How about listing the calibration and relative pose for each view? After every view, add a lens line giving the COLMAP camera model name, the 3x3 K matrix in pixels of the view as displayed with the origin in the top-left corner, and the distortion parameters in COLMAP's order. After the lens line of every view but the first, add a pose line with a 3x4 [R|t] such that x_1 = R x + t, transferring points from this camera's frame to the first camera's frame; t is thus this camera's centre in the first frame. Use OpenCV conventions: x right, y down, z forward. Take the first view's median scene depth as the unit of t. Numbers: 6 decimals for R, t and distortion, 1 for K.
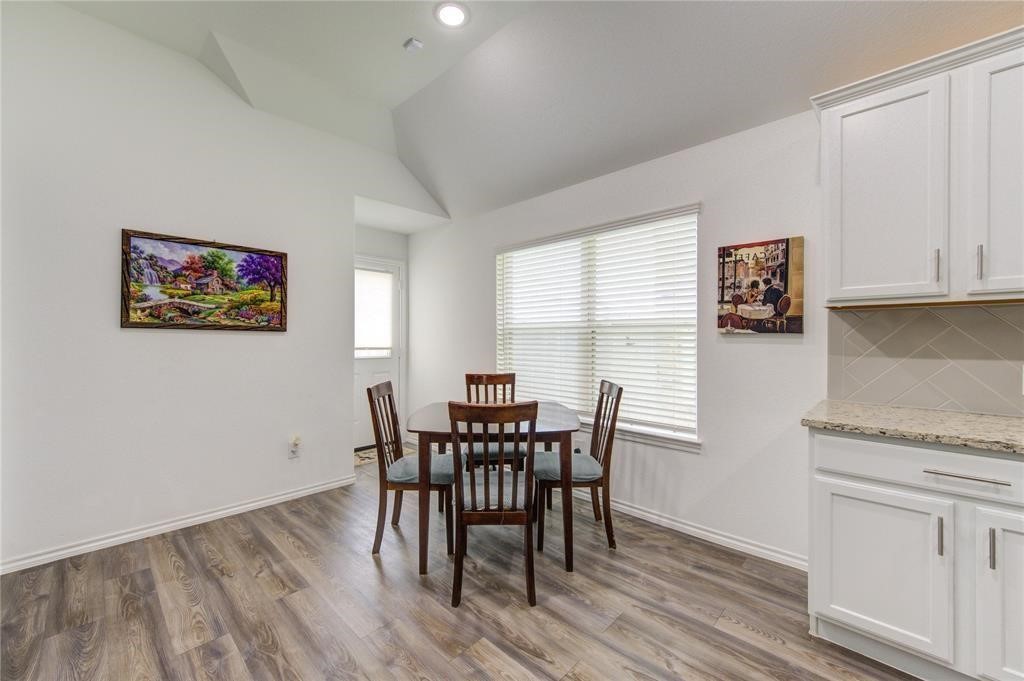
lens RADIAL K [[403.6, 0, 512.5], [0, 403.6, 337.3], [0, 0, 1]] dist [0.000524, -0.000151]
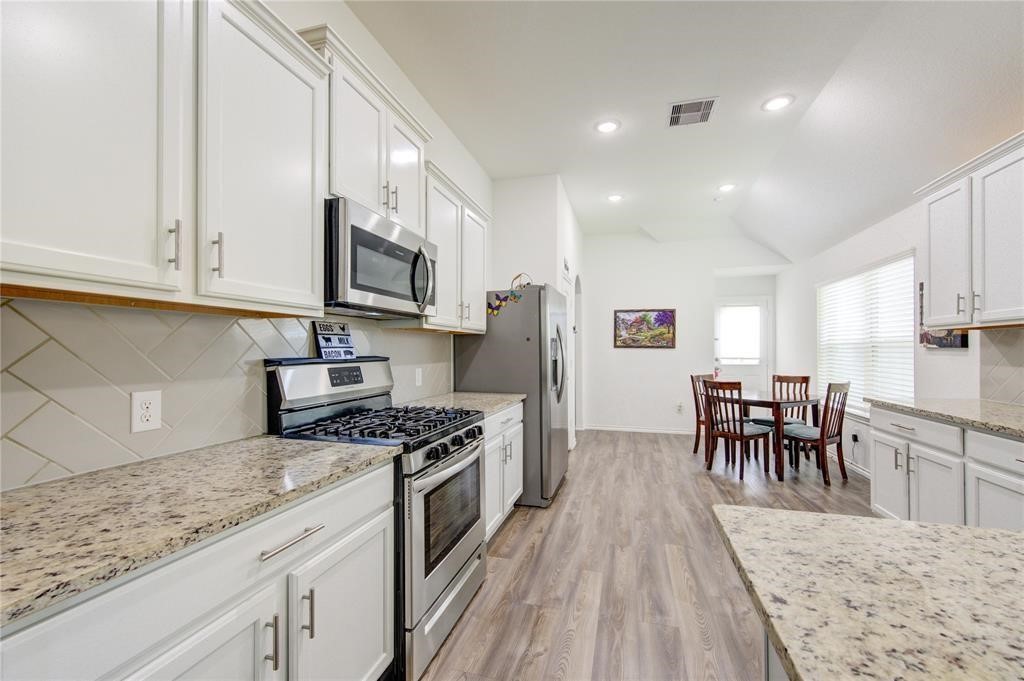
lens RADIAL K [[401.2, 0, 520.8], [0, 401.2, 349.2], [0, 0, 1]] dist [0.000119, -0.000352]
pose [[0.472676, -0.006289, -0.881214, 1.092759], [0.004522, 0.999979, -0.004711, -0.005717], [0.881225, -0.001757, 0.472694, -0.804675]]
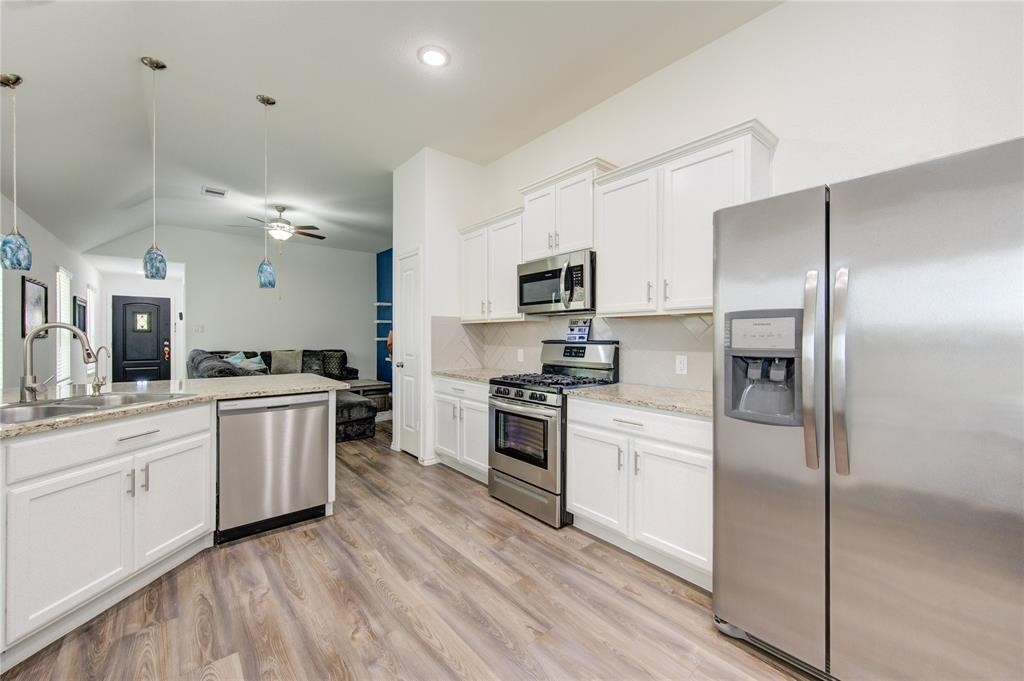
lens RADIAL K [[403.6, 0, 512.5], [0, 403.6, 337.3], [0, 0, 1]] dist [0.000524, -0.000151]
pose [[-0.993697, -0.006330, 0.111921, 0.214703], [-0.006408, 0.999979, -0.000339, -0.002850], [-0.111916, -0.001054, -0.993717, 0.698940]]
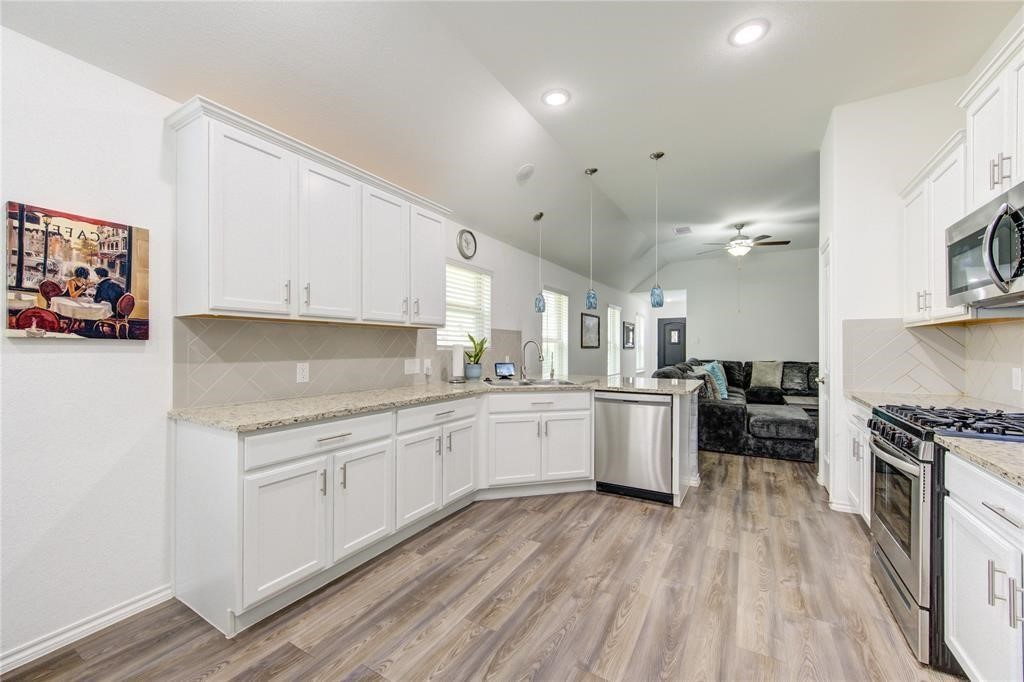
lens RADIAL K [[395.9, 0, 514.6], [0, 395.9, 345.6], [0, 0, 1]] dist [0.000161, -0.000096]
pose [[-0.225370, 0.000305, 0.974273, -0.280232], [-0.004675, 0.999988, -0.001394, -0.000153], [-0.974262, -0.004869, -0.225366, 0.383723]]
